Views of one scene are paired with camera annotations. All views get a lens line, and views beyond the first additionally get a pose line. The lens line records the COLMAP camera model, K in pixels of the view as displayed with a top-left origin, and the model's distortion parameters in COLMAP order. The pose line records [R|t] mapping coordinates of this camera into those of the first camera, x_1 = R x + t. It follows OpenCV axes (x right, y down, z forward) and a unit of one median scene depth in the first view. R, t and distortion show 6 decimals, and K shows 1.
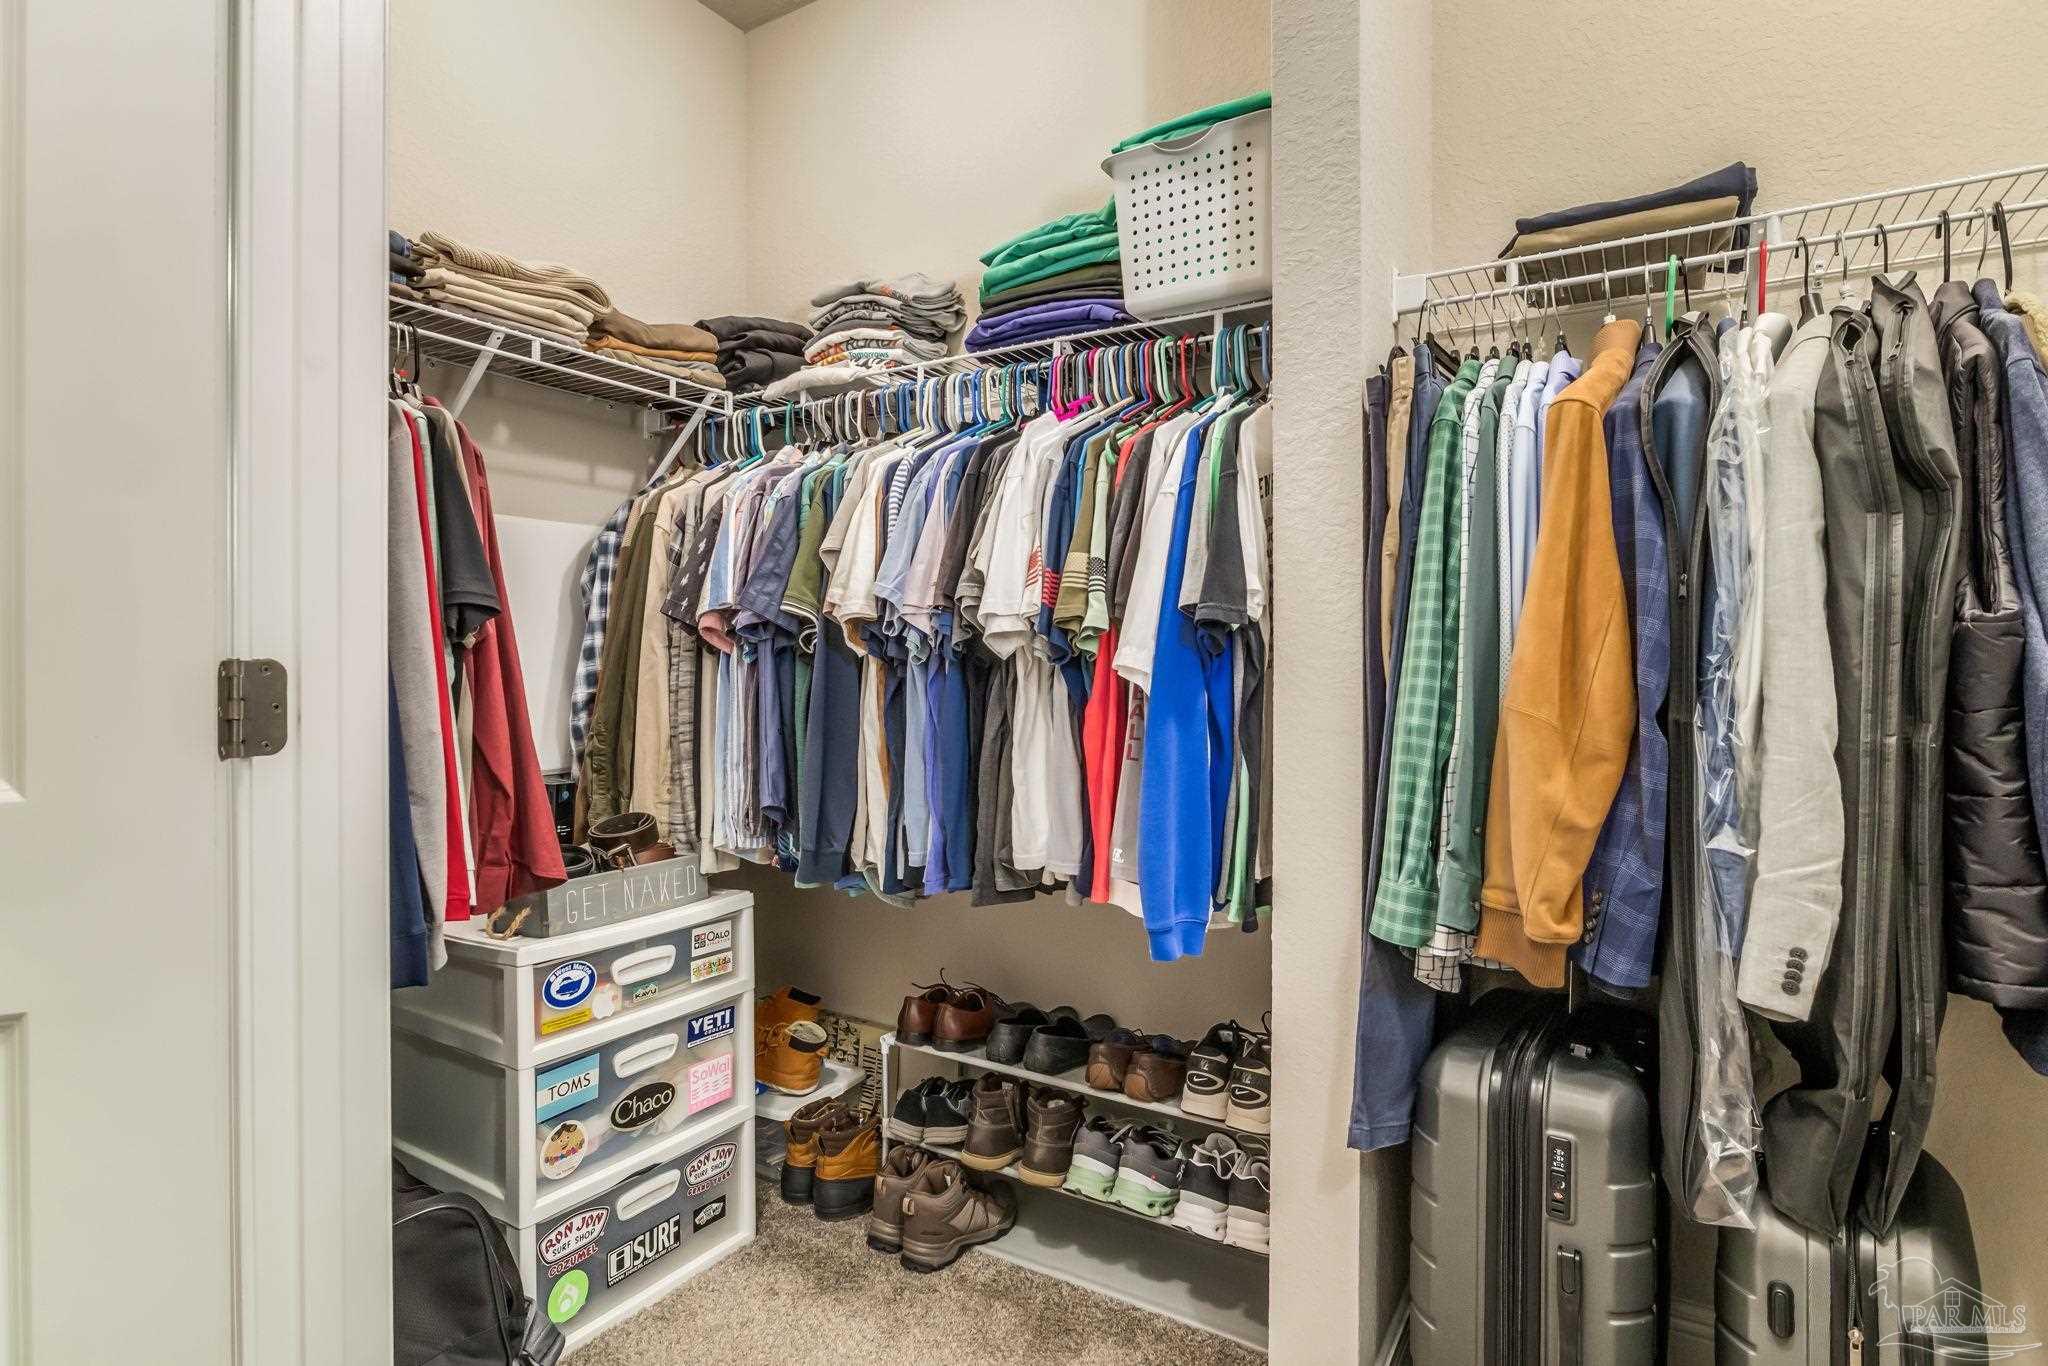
lens RADIAL K [[1035.7, 0, 1030.2], [0, 1035.7, 675.6], [0, 0, 1]] dist [-0.027177, 0.013967]
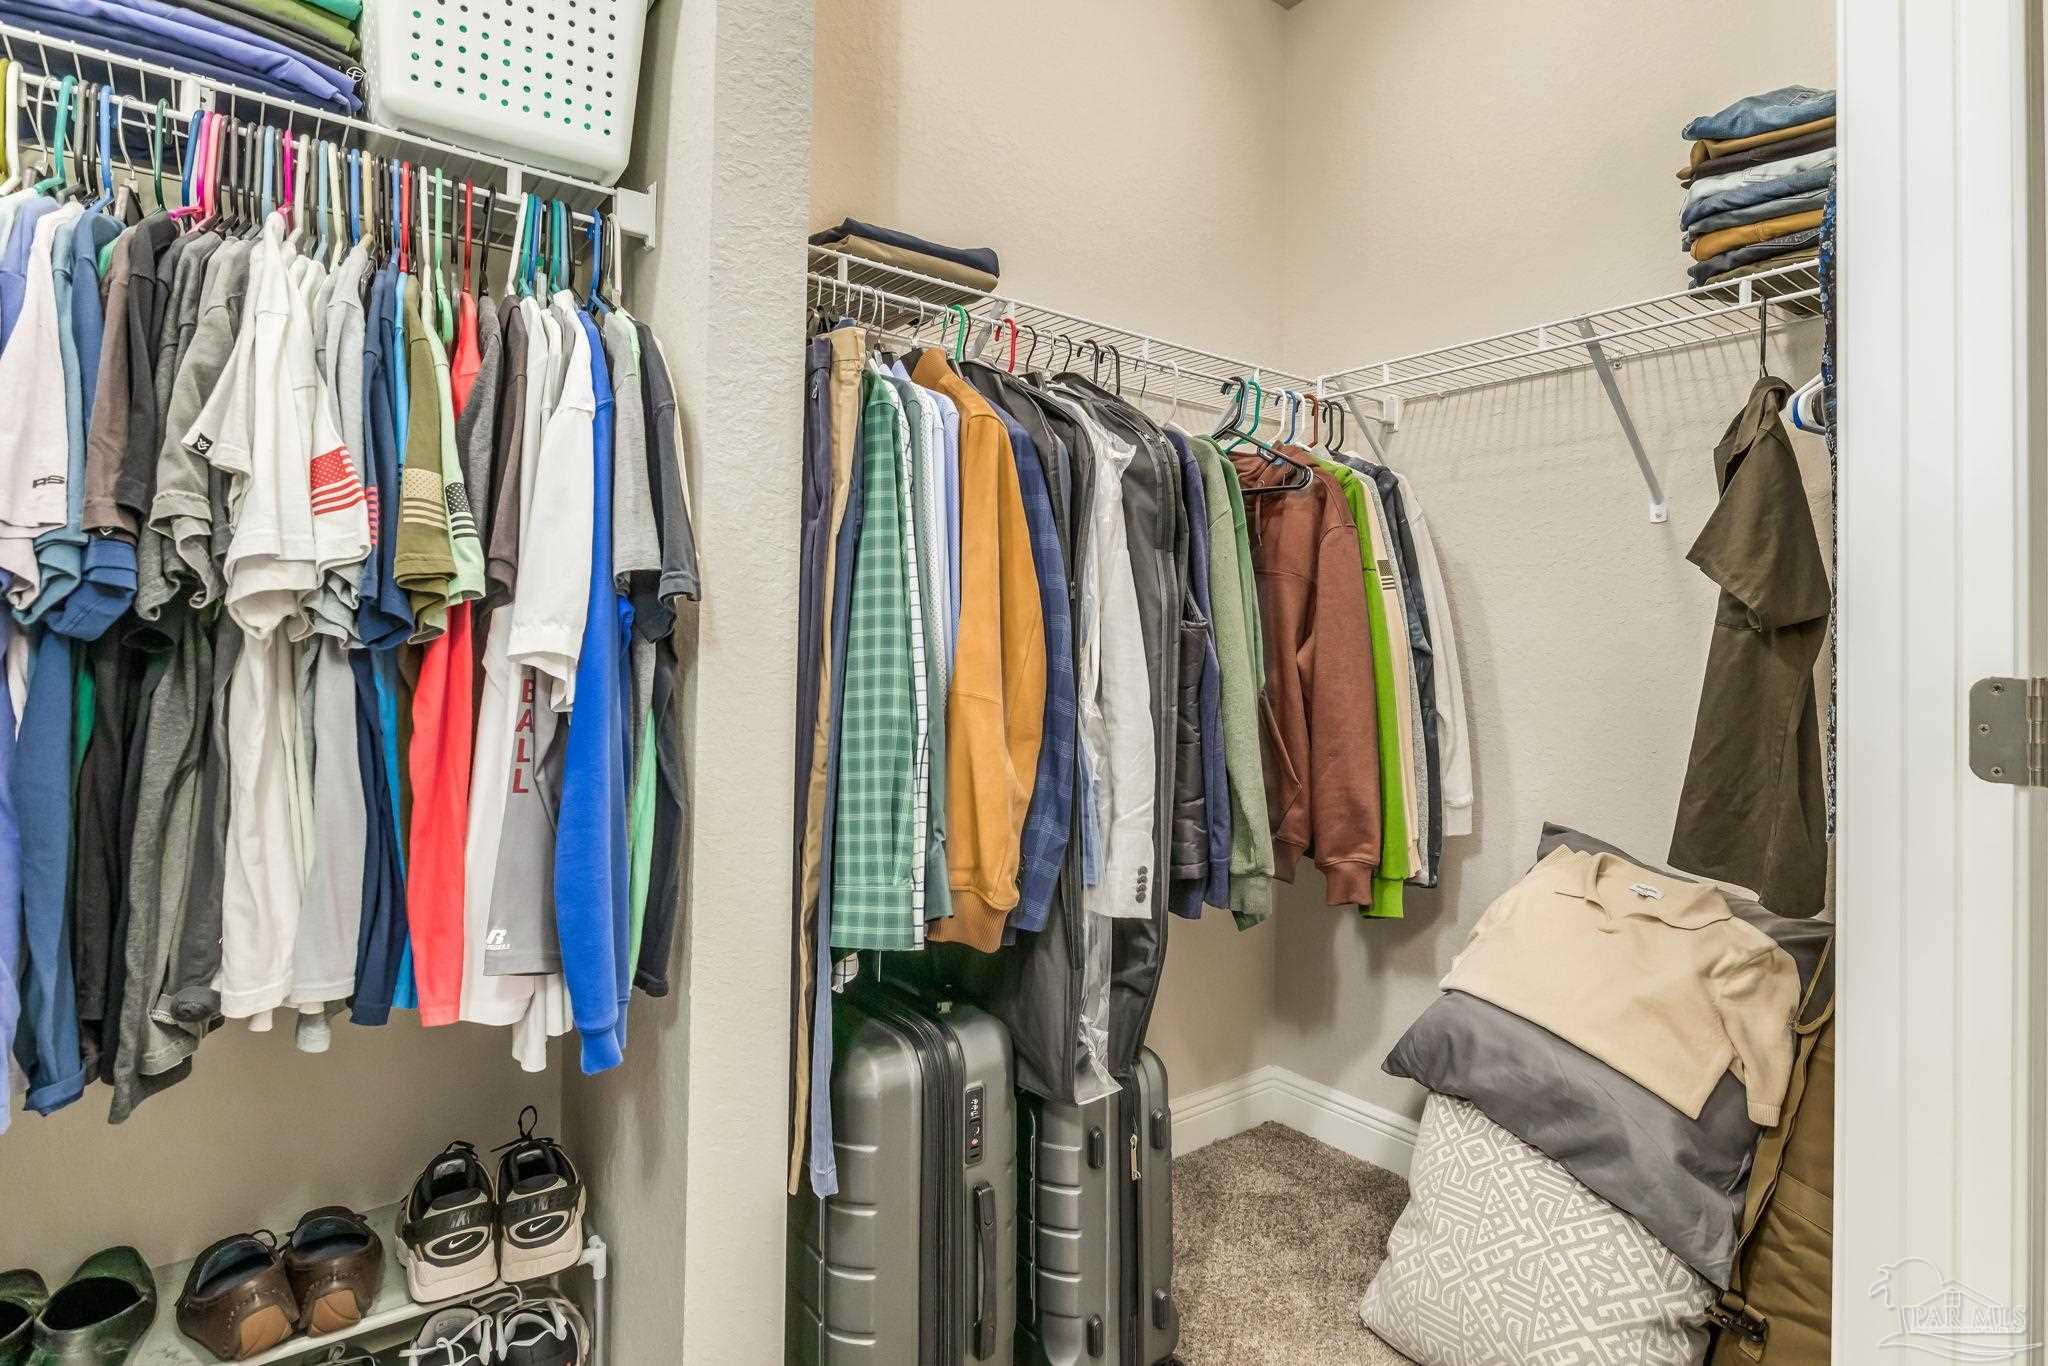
lens RADIAL K [[1035.7, 0, 1030.2], [0, 1035.7, 675.6], [0, 0, 1]] dist [-0.027177, 0.013967]
pose [[0.374597, -0.010405, 0.927129, -0.414927], [0.006299, 0.999943, 0.008678, 0.001452], [-0.927166, 0.002589, 0.374641, 0.461208]]
